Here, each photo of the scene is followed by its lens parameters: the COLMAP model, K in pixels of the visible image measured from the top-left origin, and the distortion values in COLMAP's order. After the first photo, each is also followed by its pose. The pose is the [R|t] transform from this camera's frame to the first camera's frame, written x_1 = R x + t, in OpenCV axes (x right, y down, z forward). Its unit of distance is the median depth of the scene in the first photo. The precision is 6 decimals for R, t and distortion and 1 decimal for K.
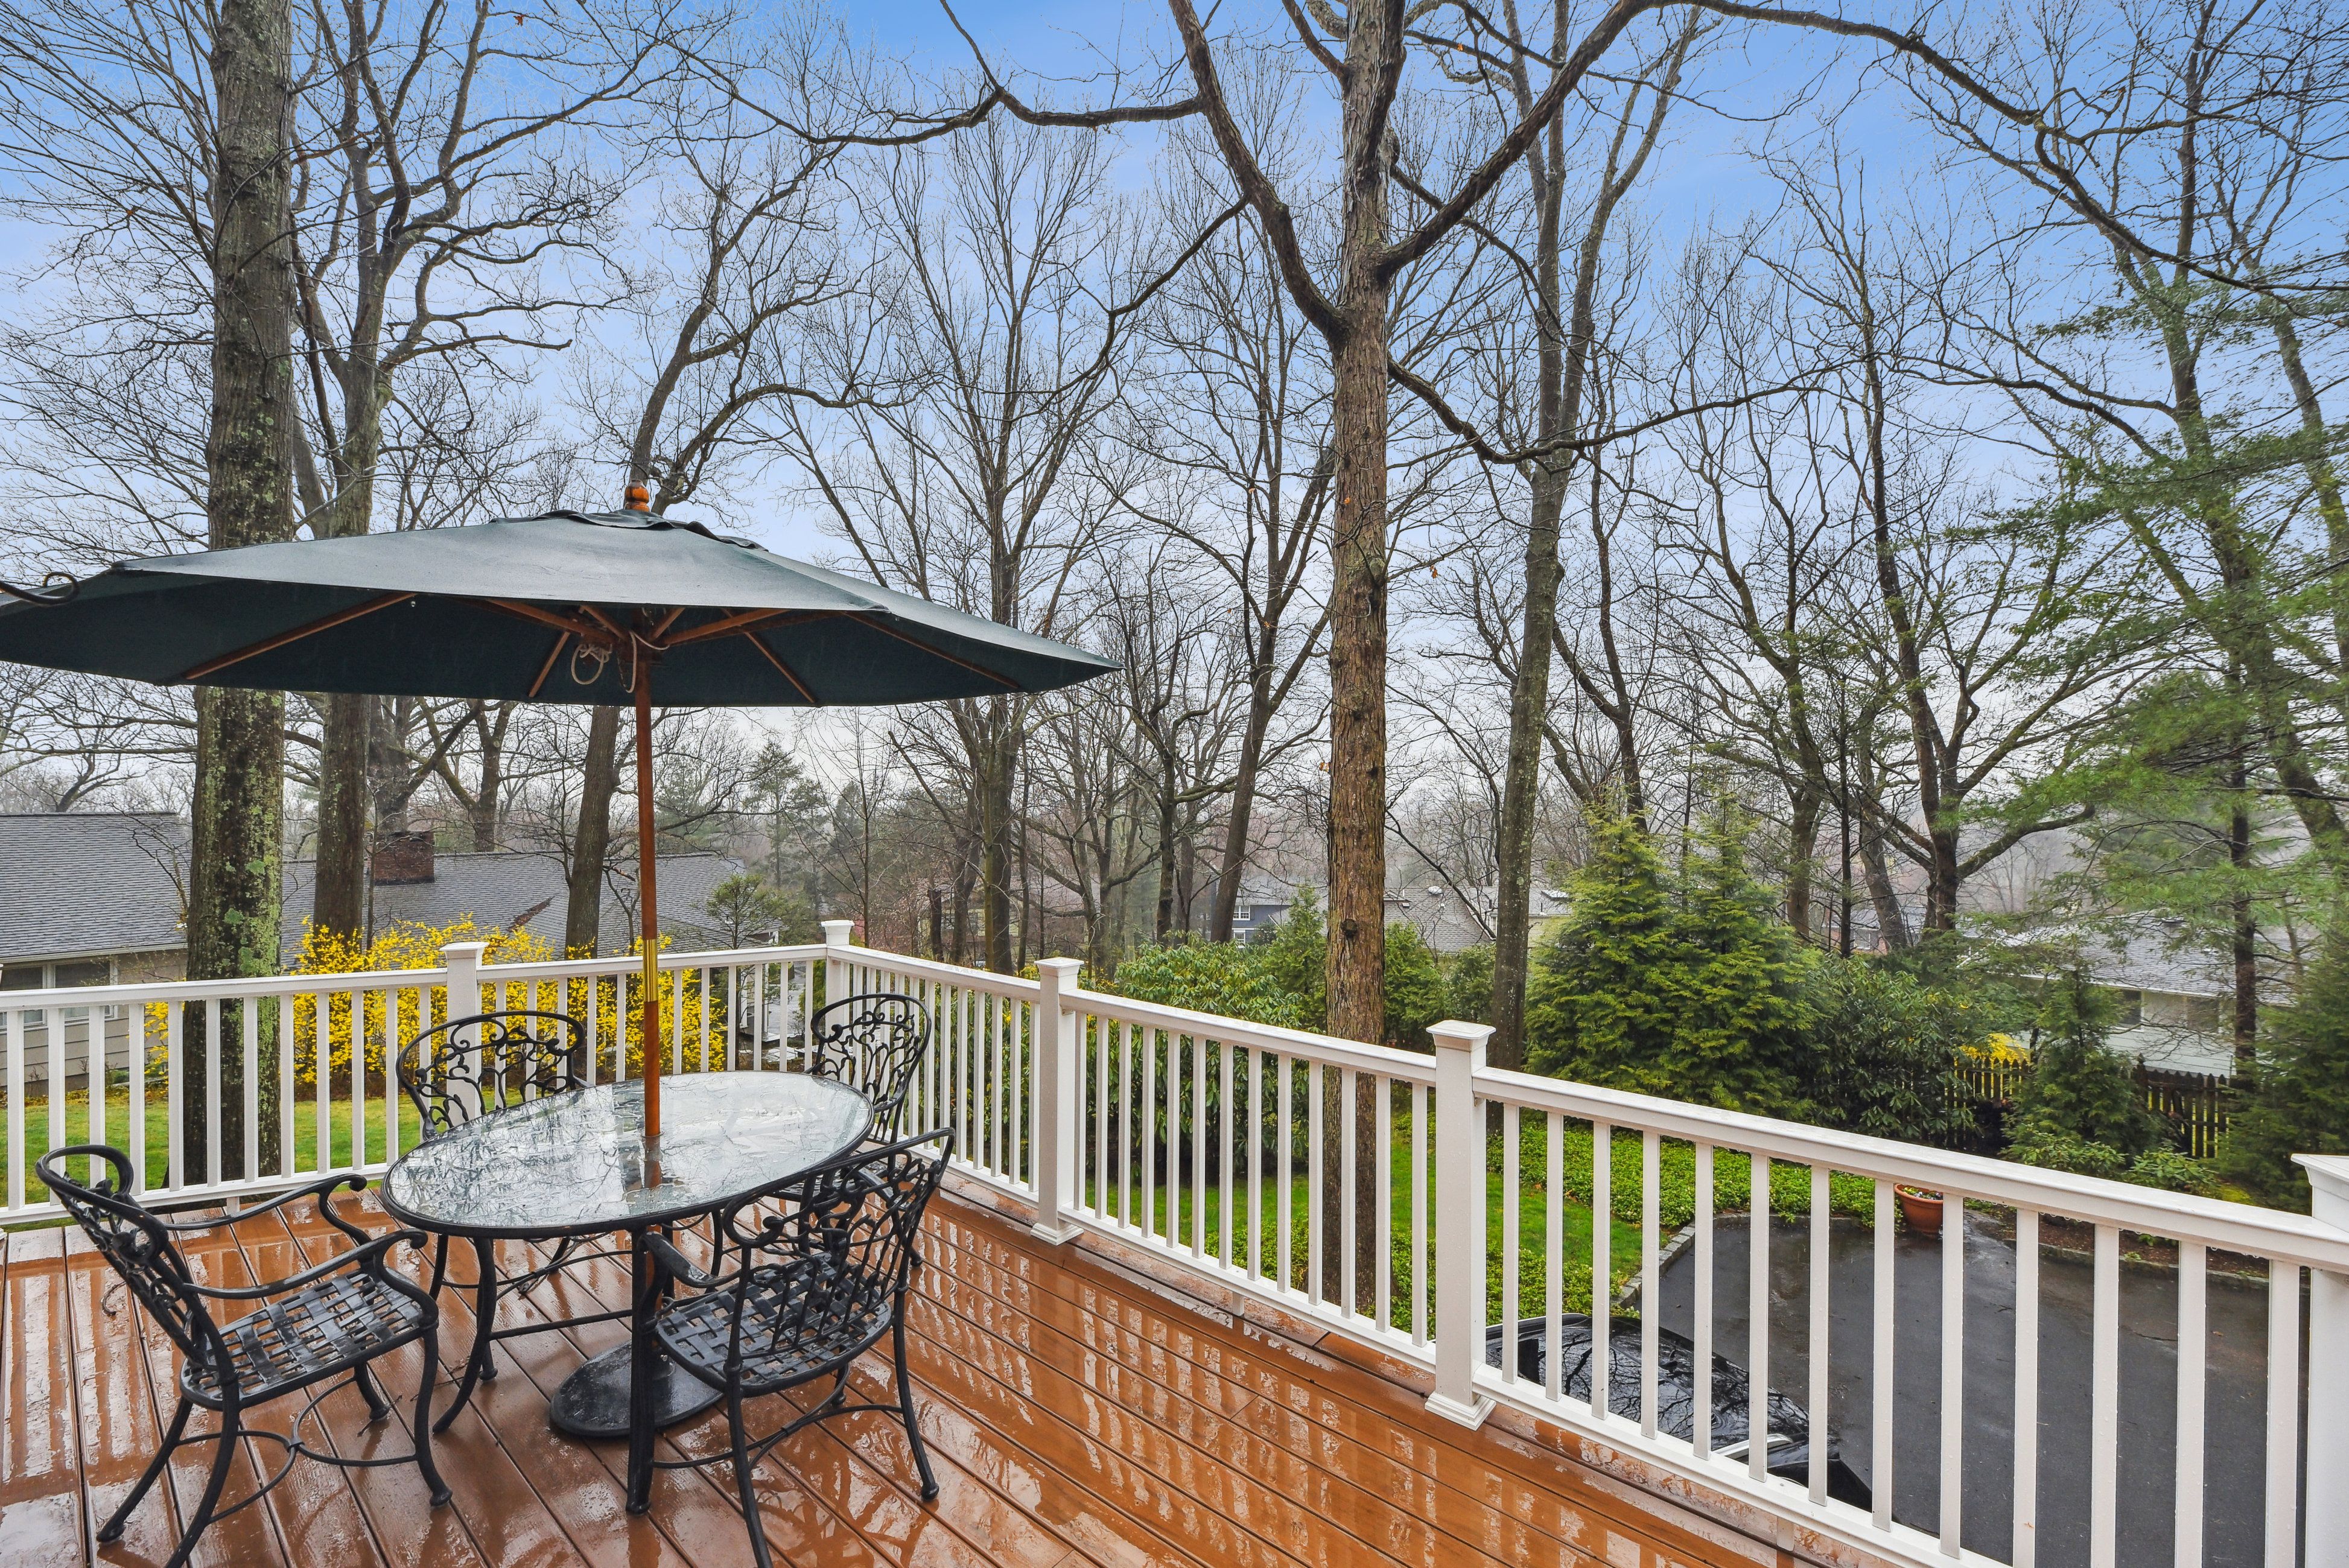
lens RADIAL K [[971.1, 0, 1184.4], [0, 971.1, 789.9], [0, 0, 1]] dist [-0.003395, 0.000167]
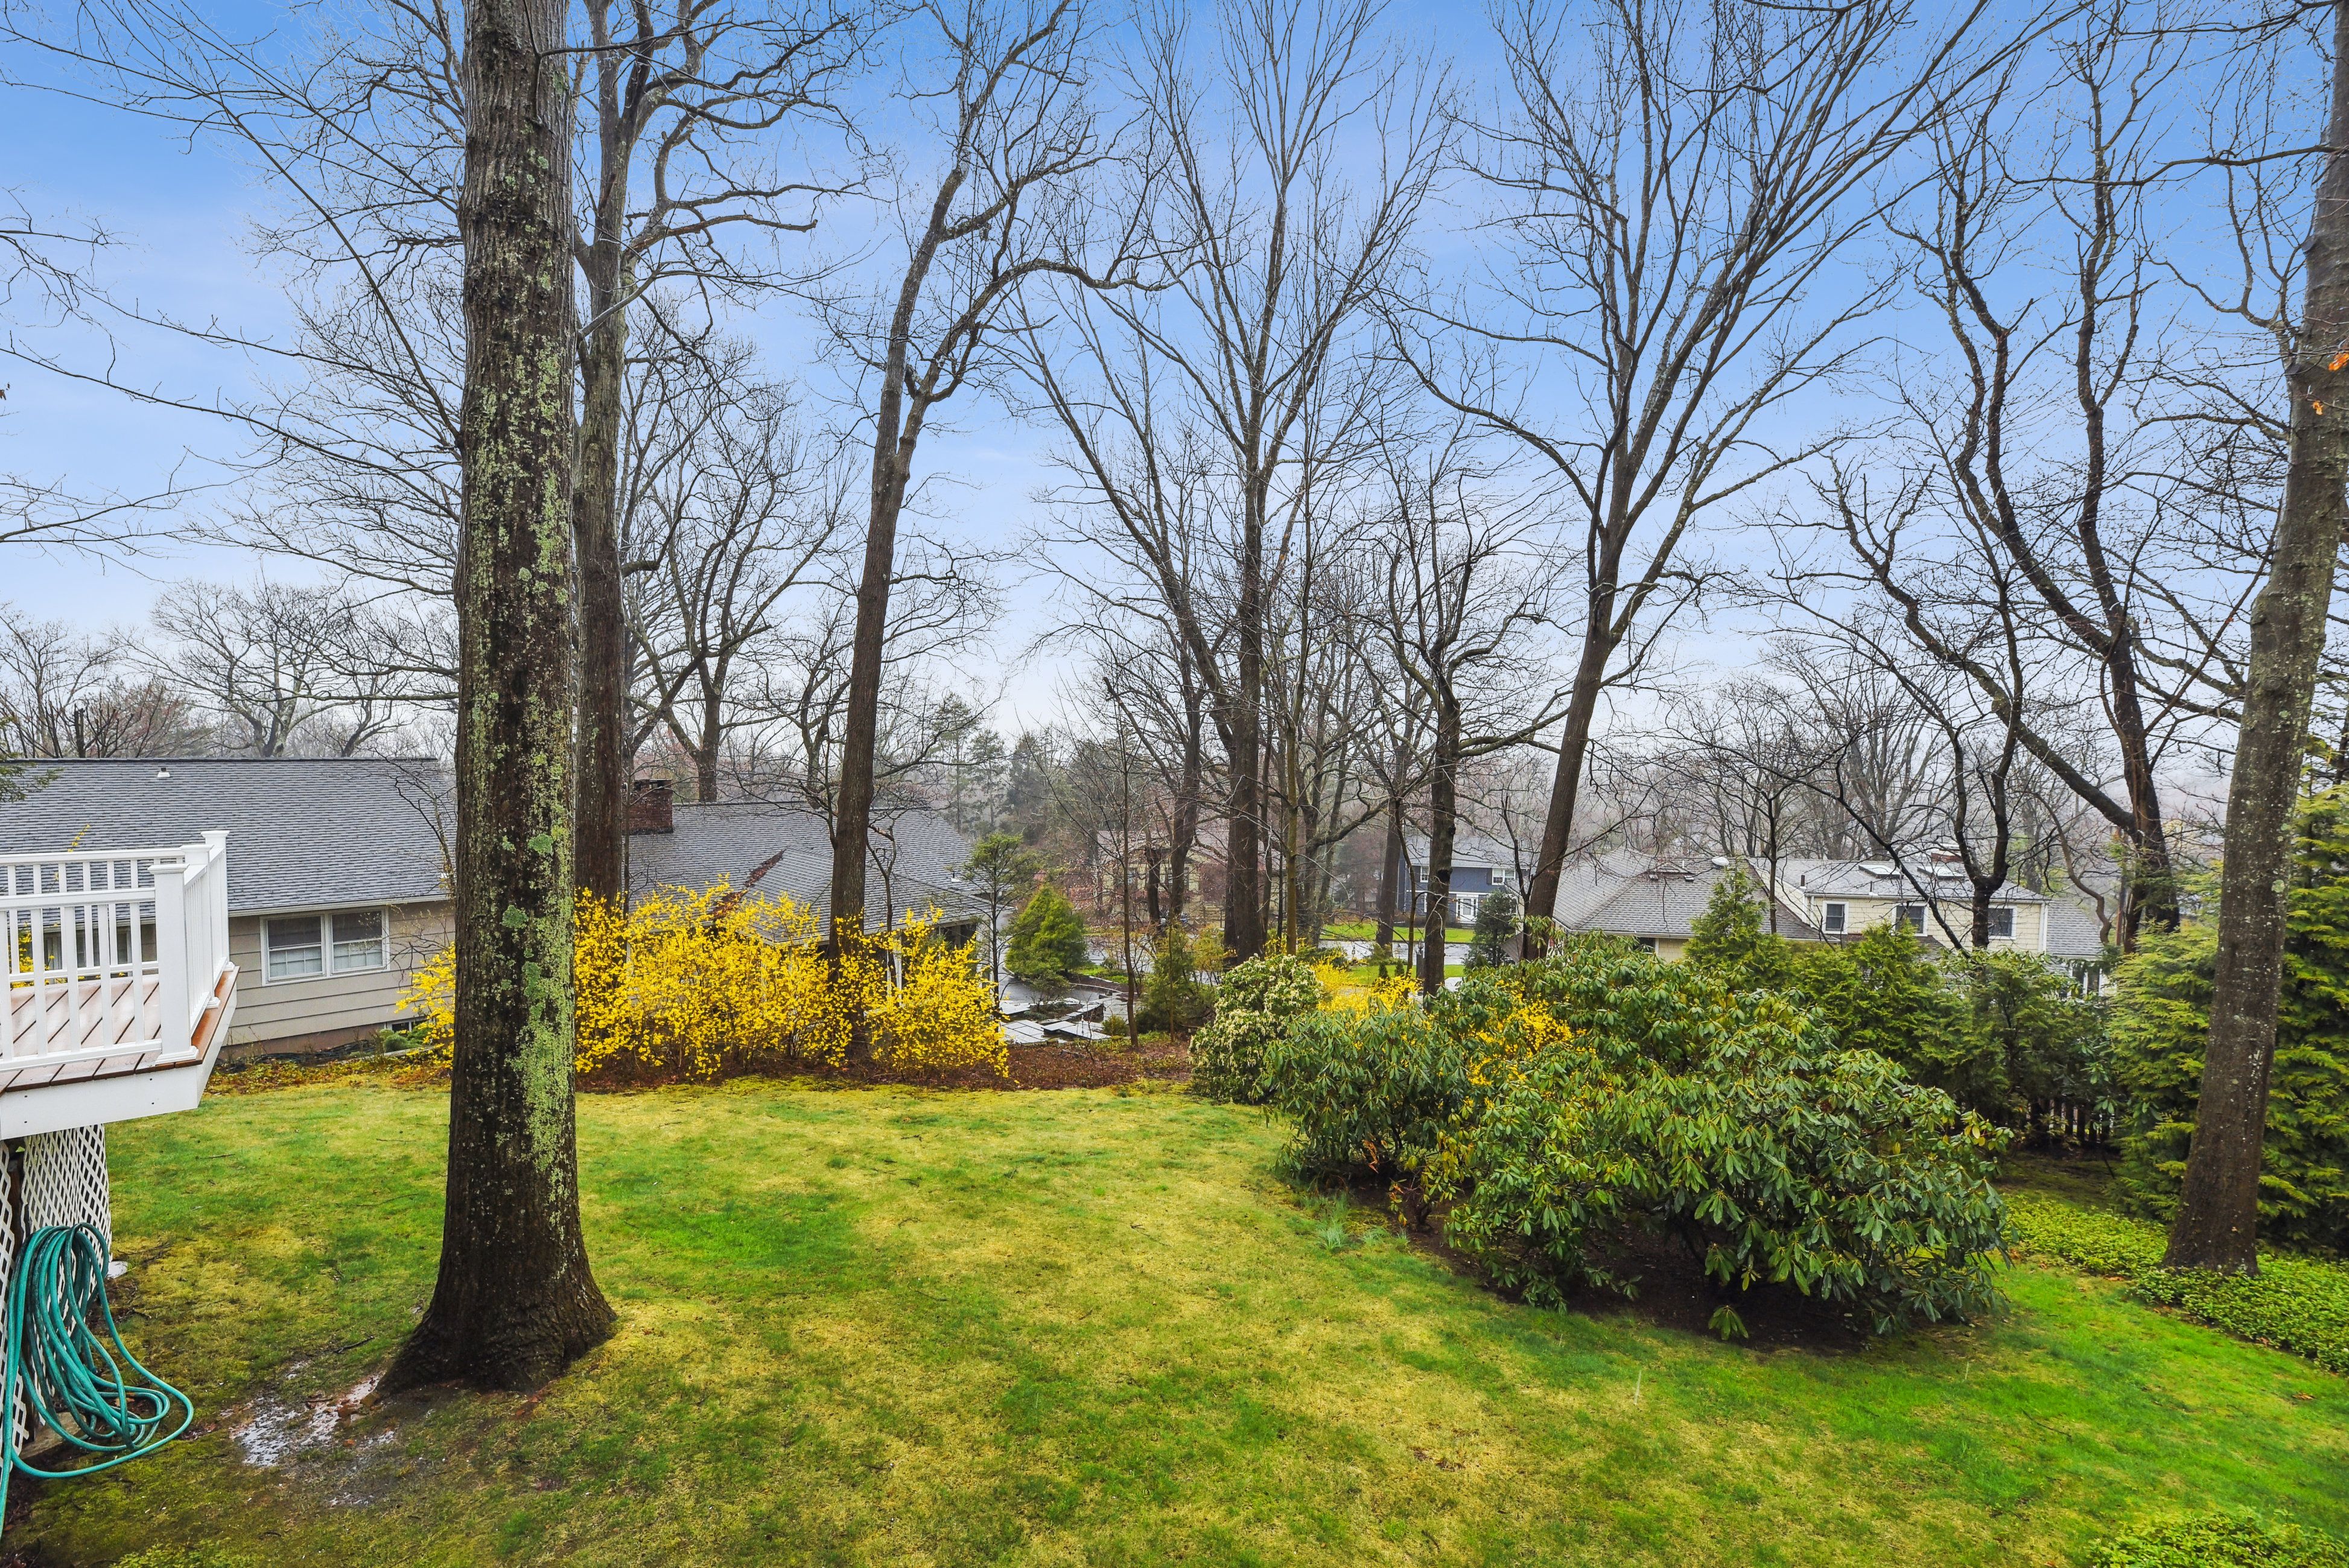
lens RADIAL K [[971.1, 0, 1174.2], [0, 971.1, 789.7], [0, 0, 1]] dist [-0.003395, 0.000167]
pose [[0.987676, 0.014058, -0.155880, -0.170735], [-0.006529, 0.998792, 0.048708, 0.002634], [0.156376, -0.047090, 0.986574, 0.164811]]
